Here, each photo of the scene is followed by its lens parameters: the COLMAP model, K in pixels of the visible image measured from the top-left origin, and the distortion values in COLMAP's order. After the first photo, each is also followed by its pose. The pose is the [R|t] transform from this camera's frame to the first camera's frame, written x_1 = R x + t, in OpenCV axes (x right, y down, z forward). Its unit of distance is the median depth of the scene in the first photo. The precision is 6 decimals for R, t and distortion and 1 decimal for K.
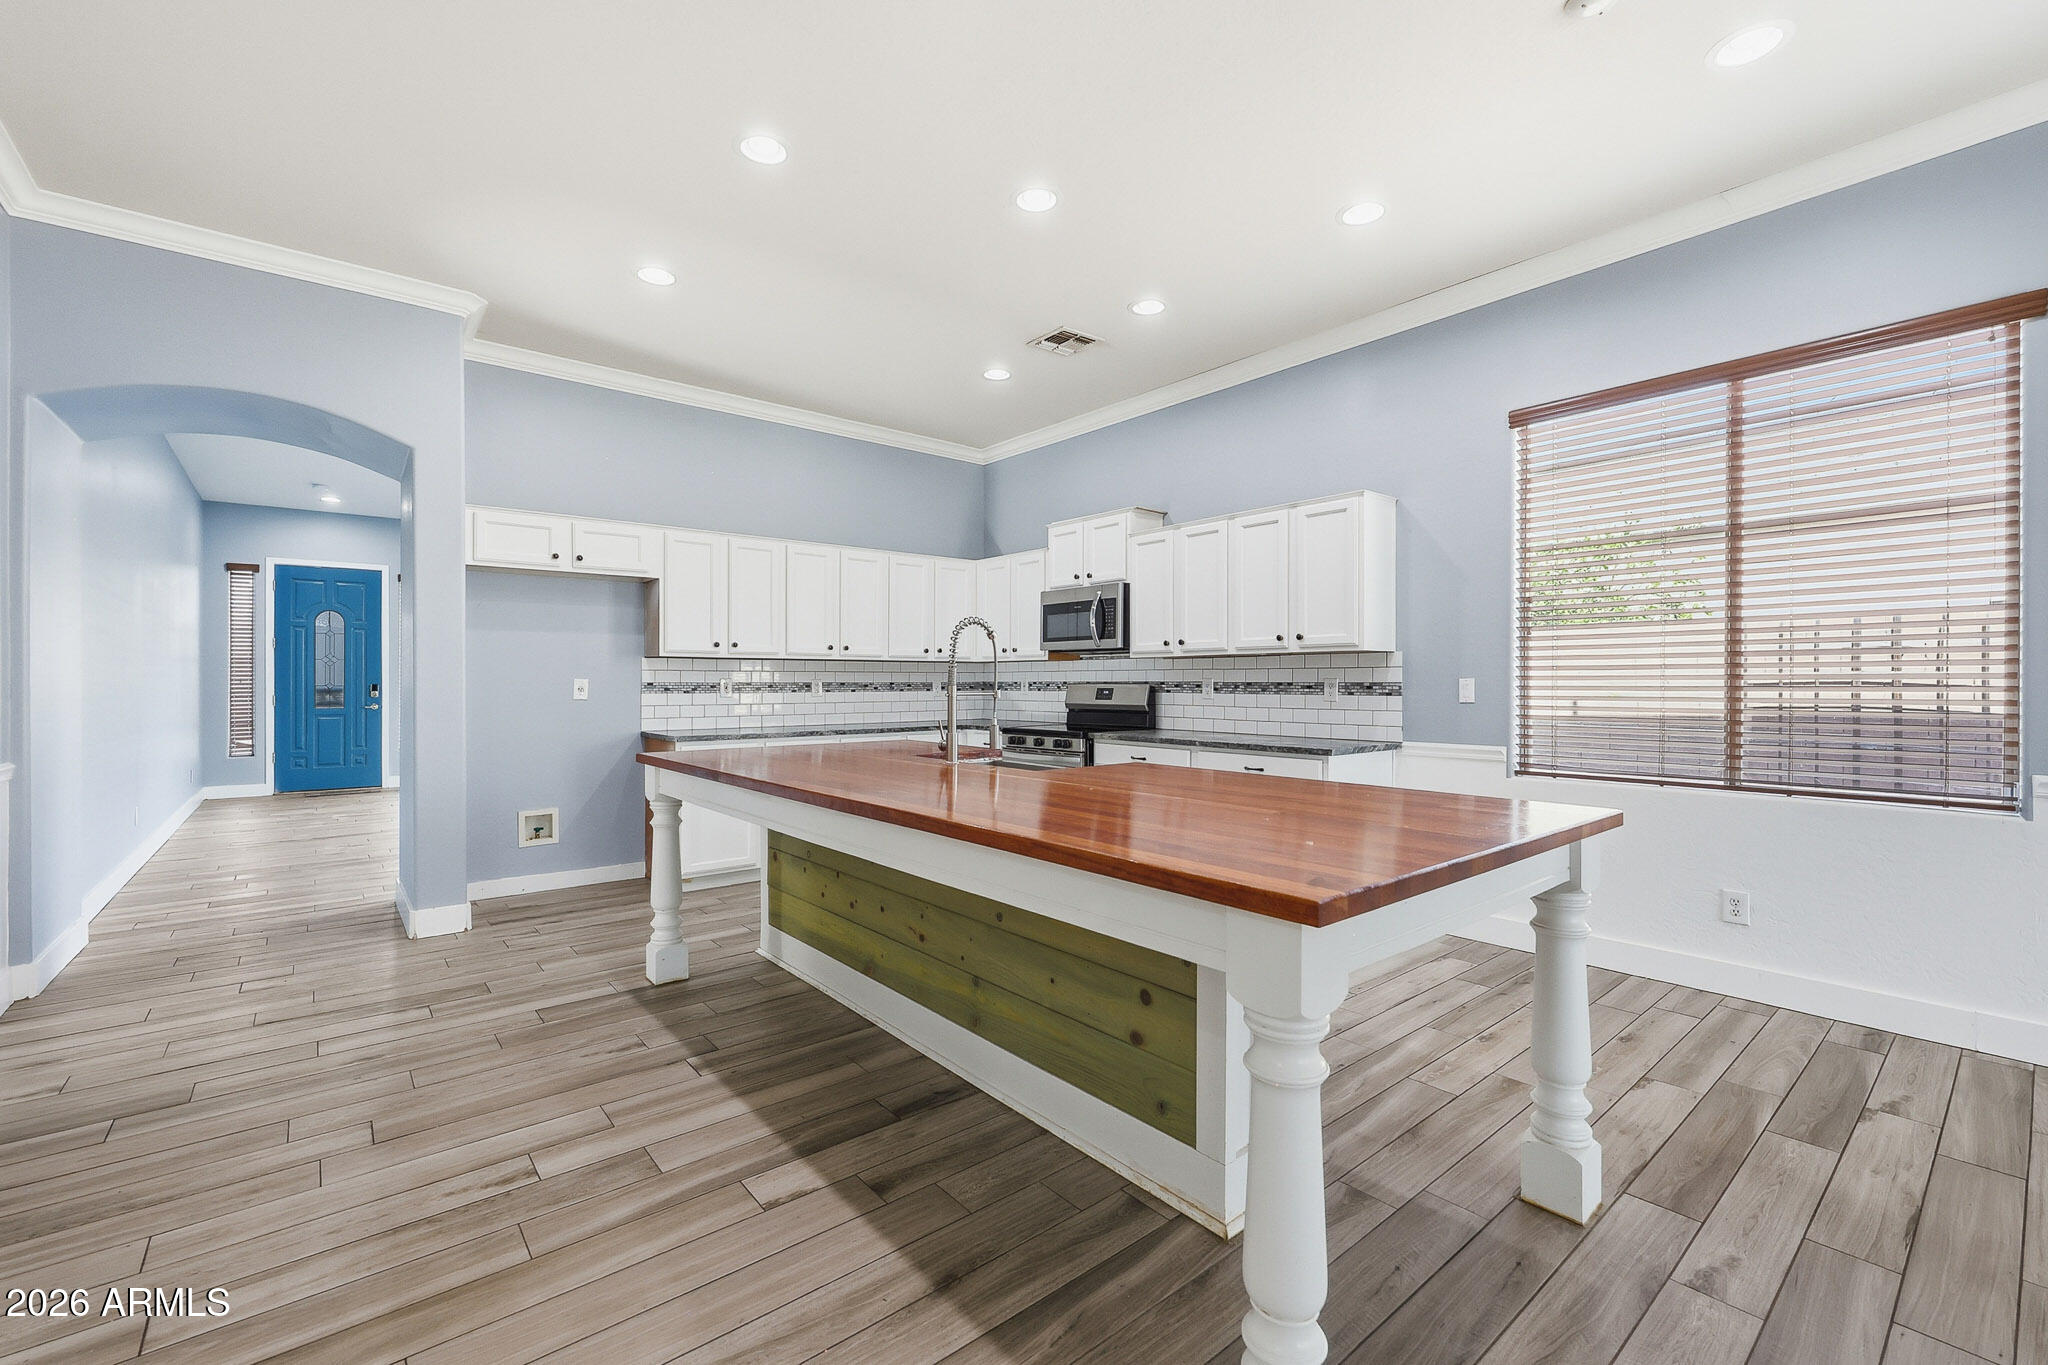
lens RADIAL K [[854.2, 0, 1019.0], [0, 854.2, 681.8], [0, 0, 1]] dist [0.000926, 0.000465]
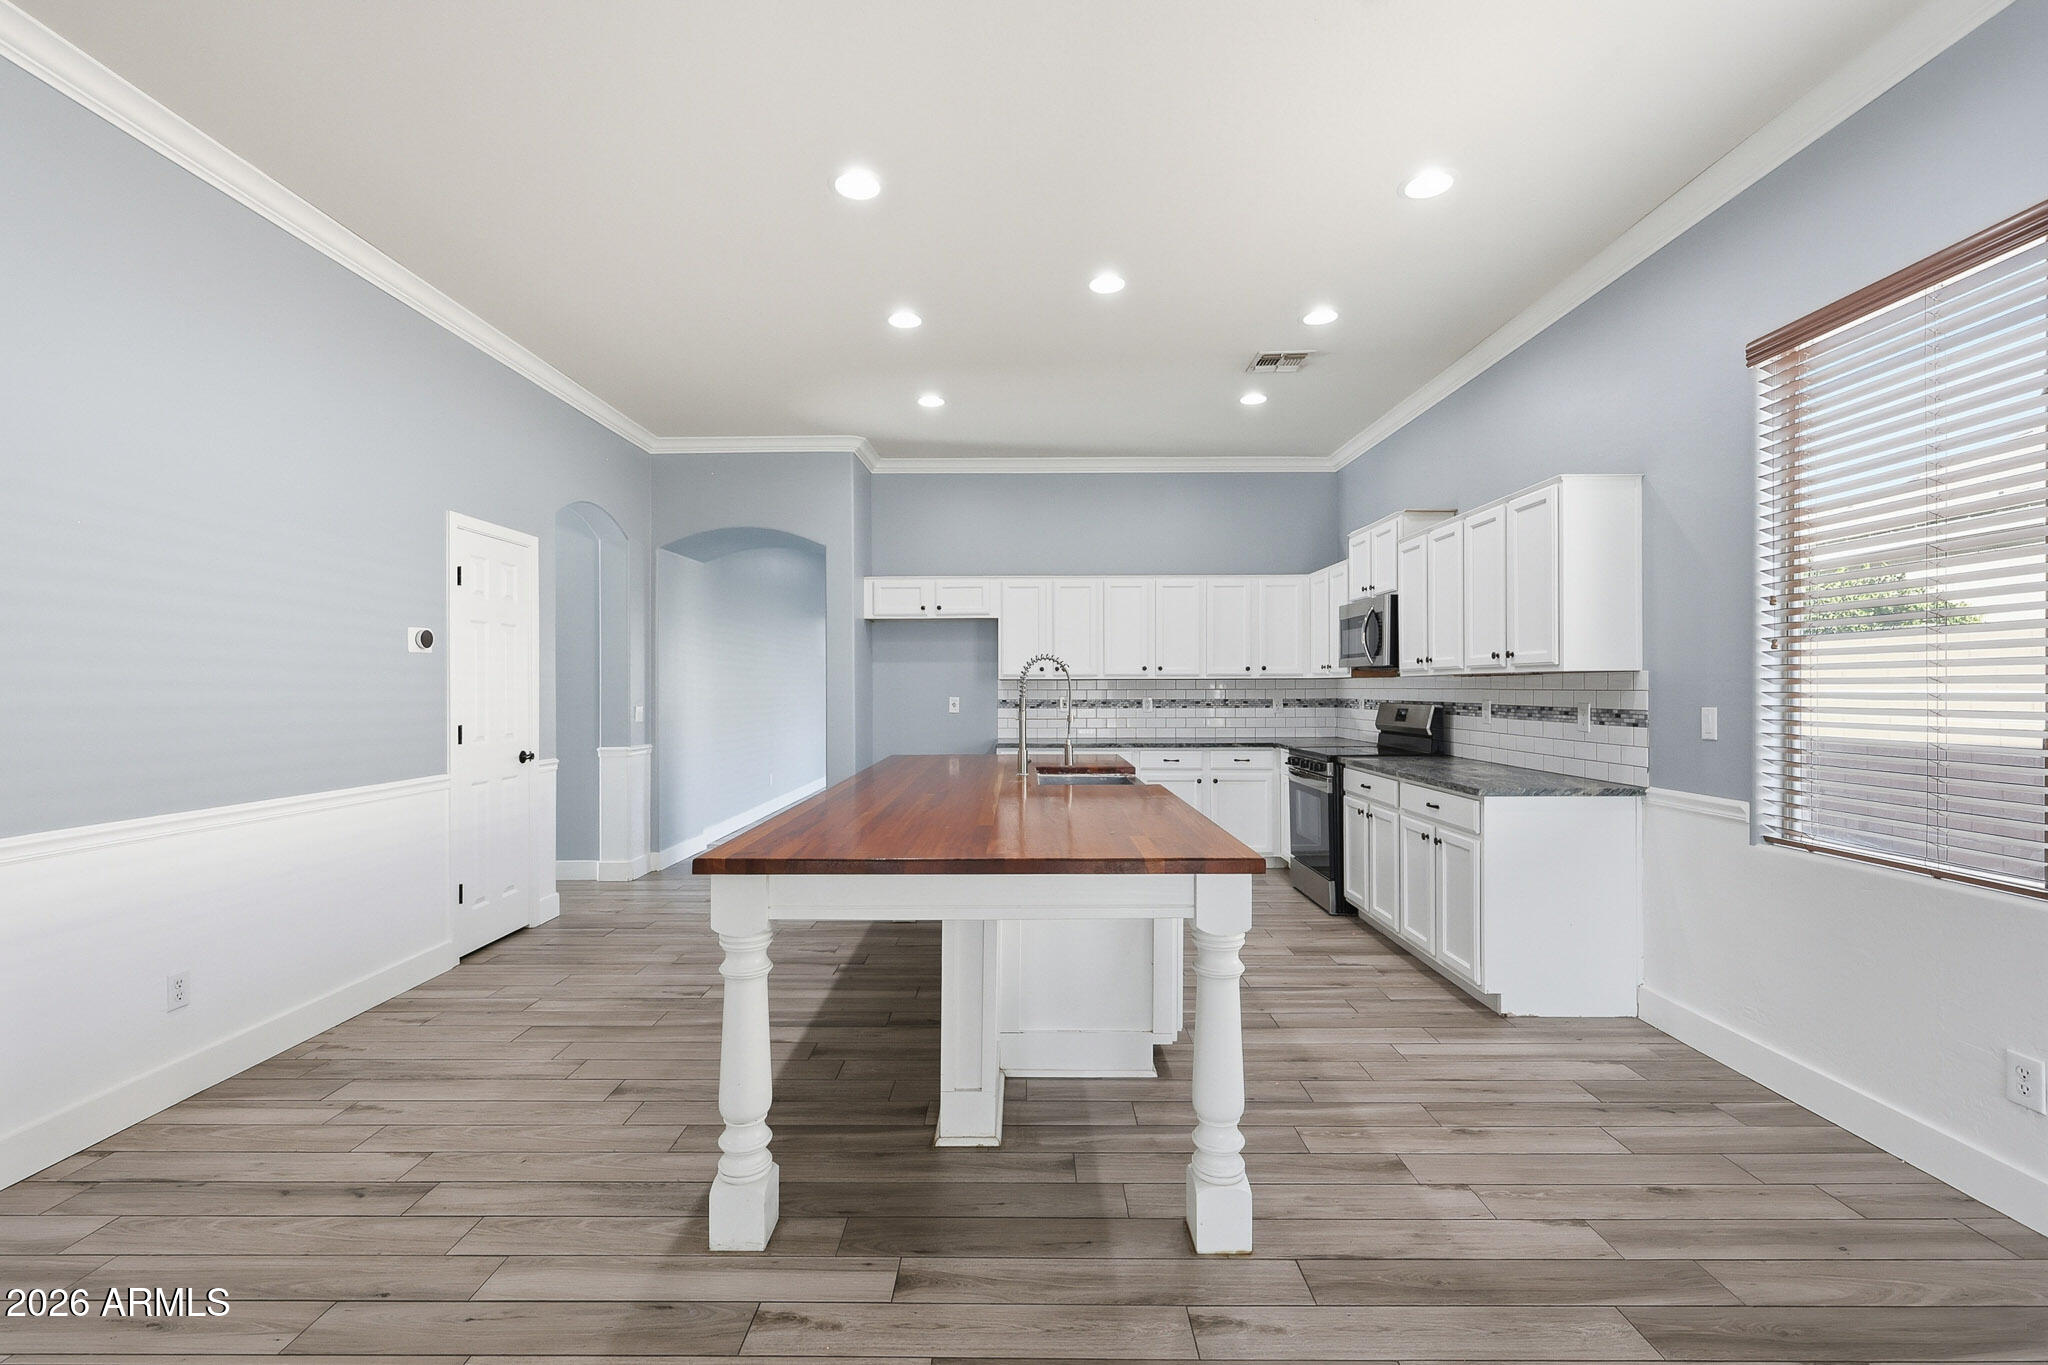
lens RADIAL K [[886.4, 0, 1022.3], [0, 886.4, 684.2], [0, 0, 1]] dist [0.000953, -0.000034]
pose [[0.767464, -0.004309, -0.641078, 0.502831], [0.002705, 0.999990, -0.003483, -0.020651], [0.641086, 0.000939, 0.767468, 0.018033]]
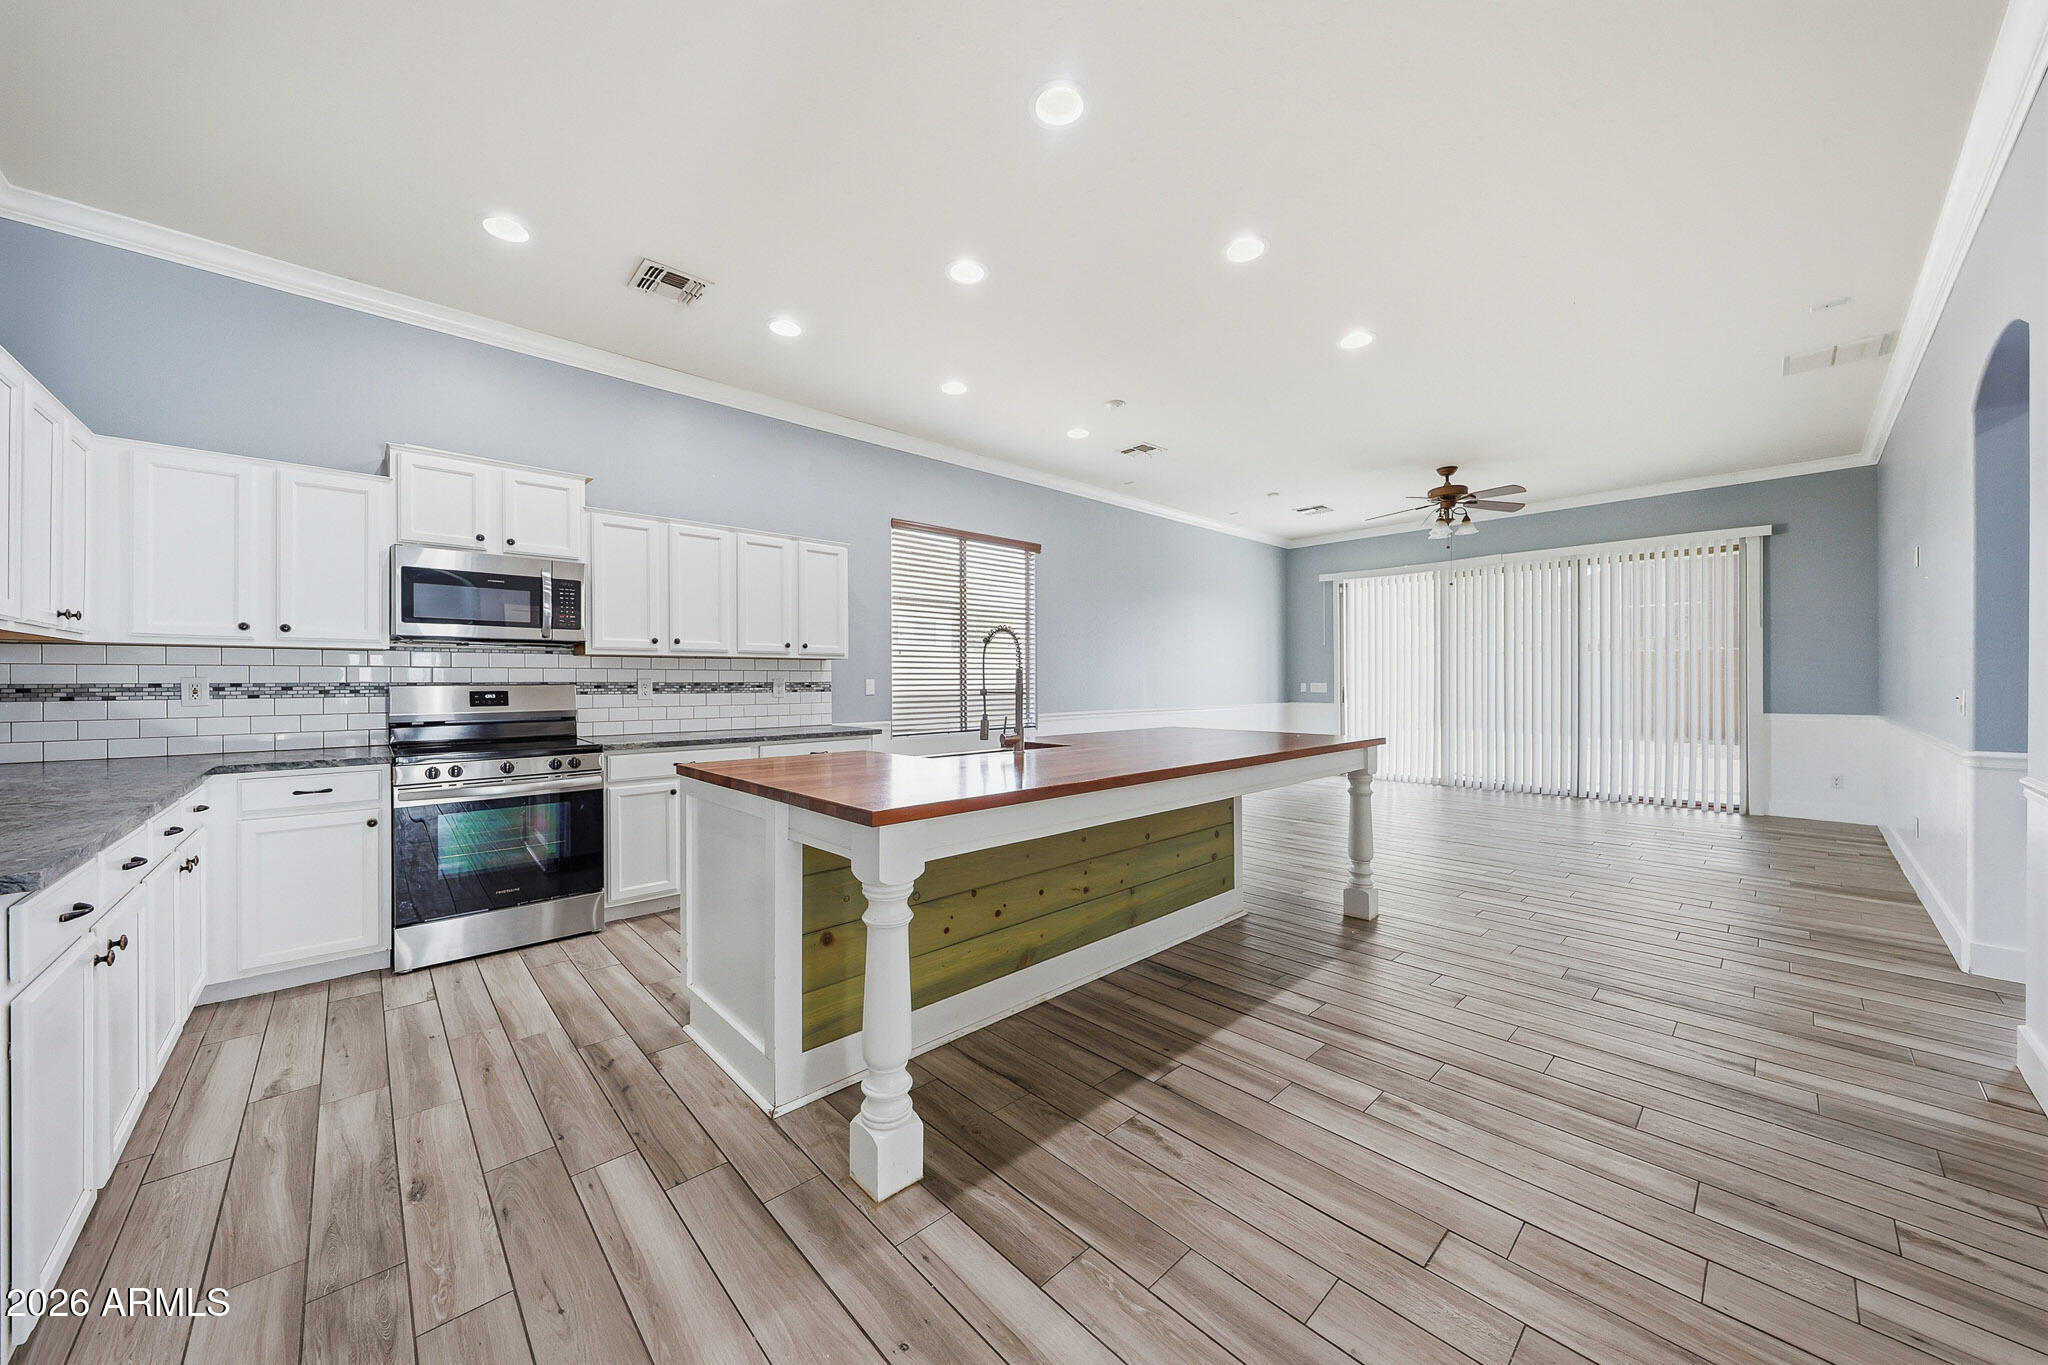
lens RADIAL K [[714.5, 0, 1018.7], [0, 714.5, 680.4], [0, 0, 1]] dist [-0.002083, -0.000192]
pose [[-0.056304, 0.000662, 0.998413, -0.706404], [0.003432, 0.999994, -0.000469, -0.000415], [-0.998408, 0.003401, -0.056305, 0.720769]]
